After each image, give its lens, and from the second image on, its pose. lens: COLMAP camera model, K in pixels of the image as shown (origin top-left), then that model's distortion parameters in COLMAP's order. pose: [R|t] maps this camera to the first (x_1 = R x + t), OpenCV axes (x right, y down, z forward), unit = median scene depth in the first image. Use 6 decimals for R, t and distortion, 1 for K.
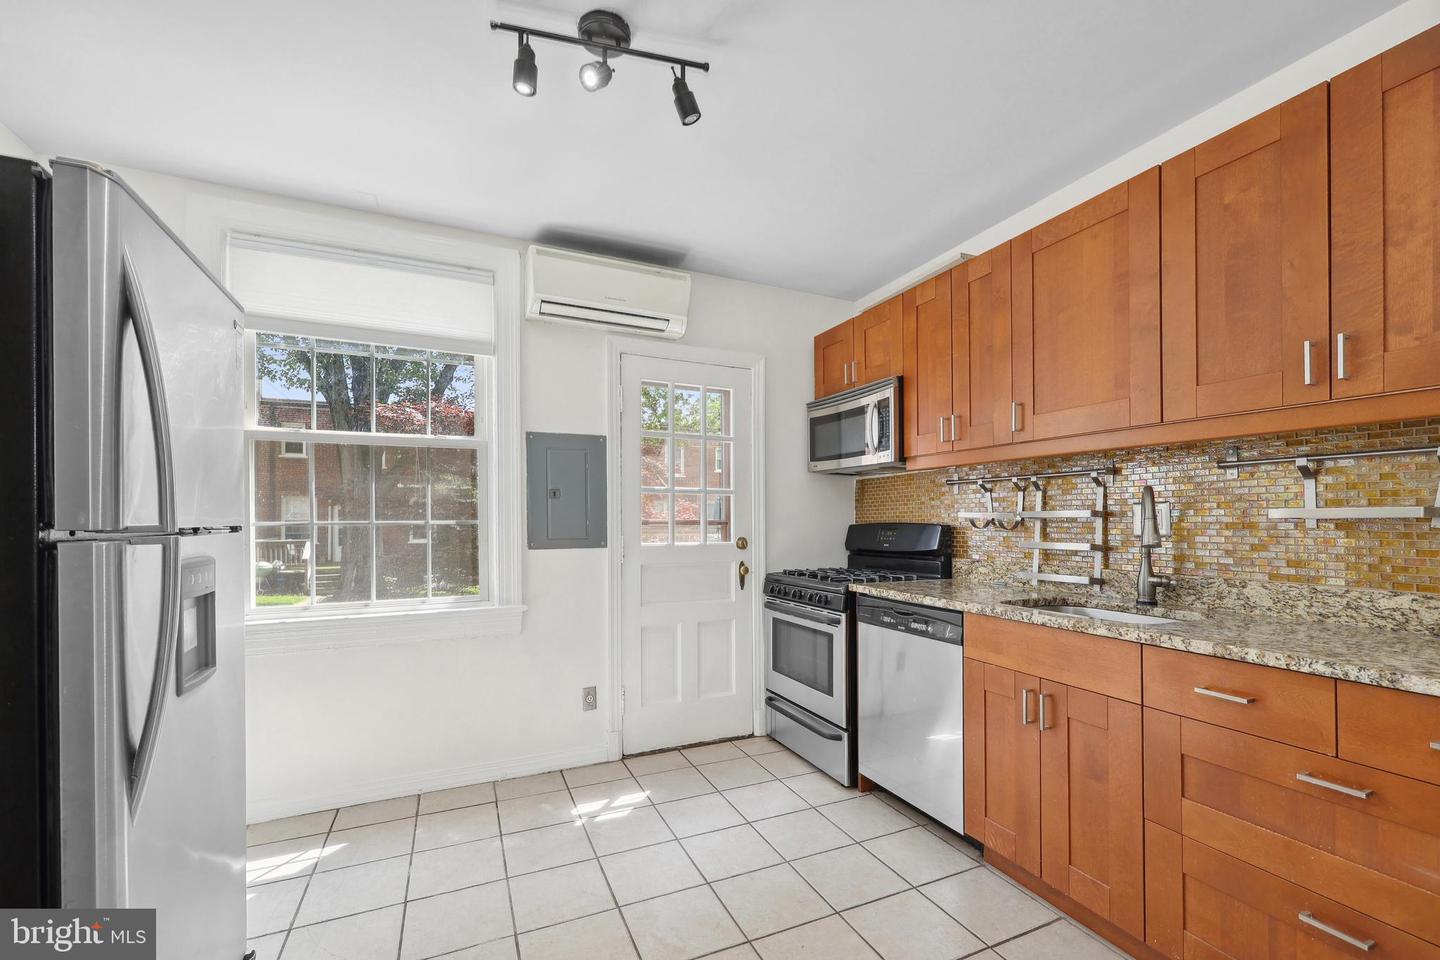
lens RADIAL K [[599.2, 0, 722.1], [0, 599.2, 519.8], [0, 0, 1]] dist [0.009565, -0.000067]
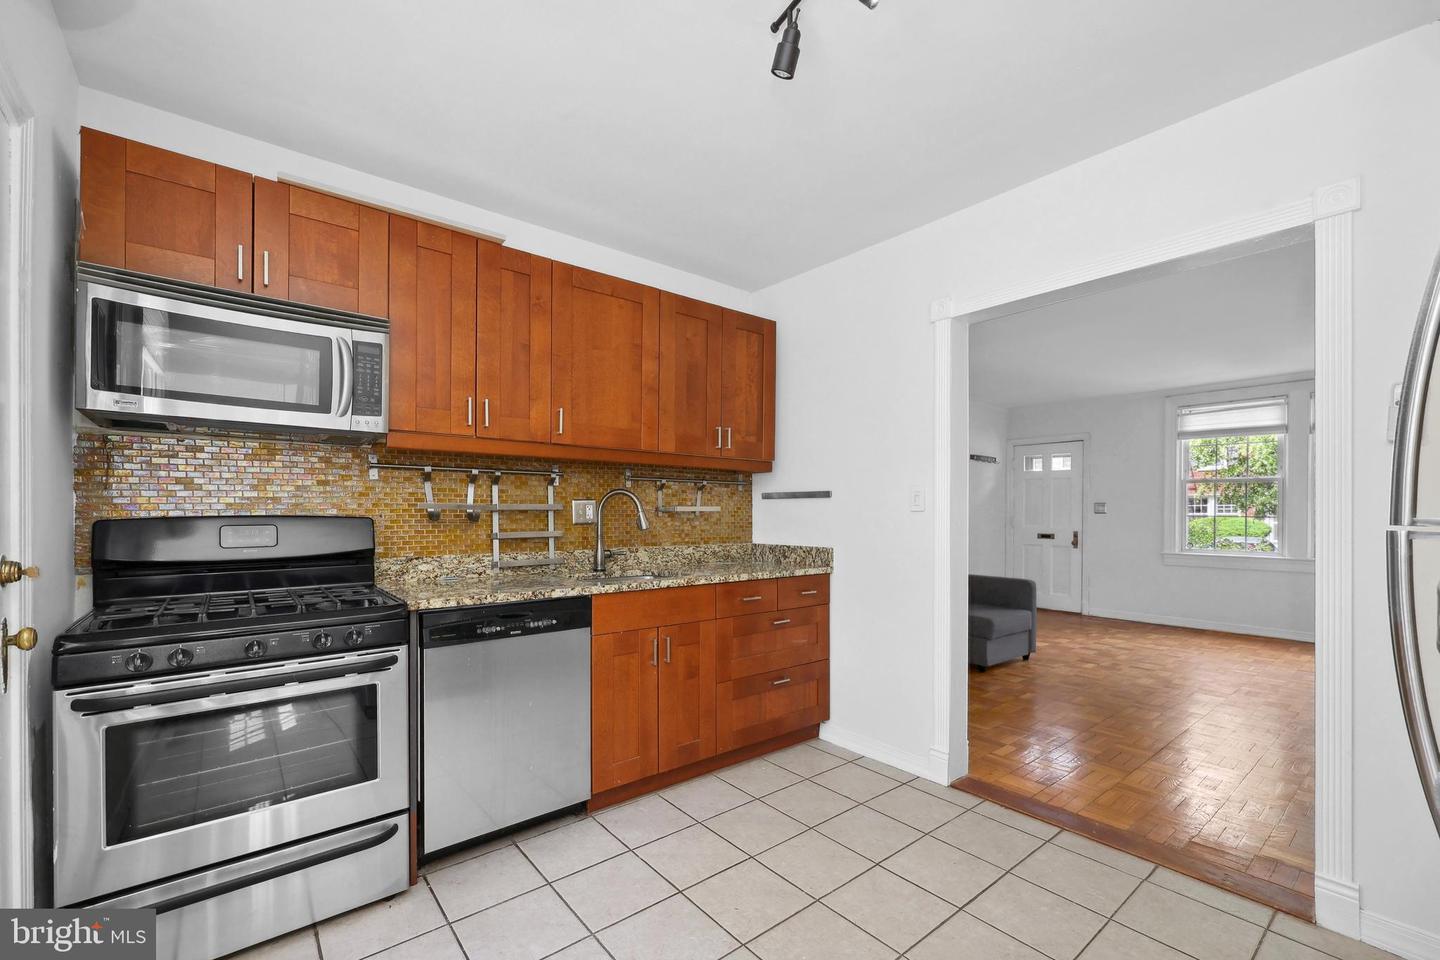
lens RADIAL K [[599.2, 0, 728.8], [0, 599.2, 516.9], [0, 0, 1]] dist [0.009565, -0.000067]
pose [[-0.255855, -0.008224, 0.966680, -0.676639], [-0.003152, 0.999966, 0.007673, -0.000574], [-0.966710, -0.001084, -0.255872, 0.966880]]
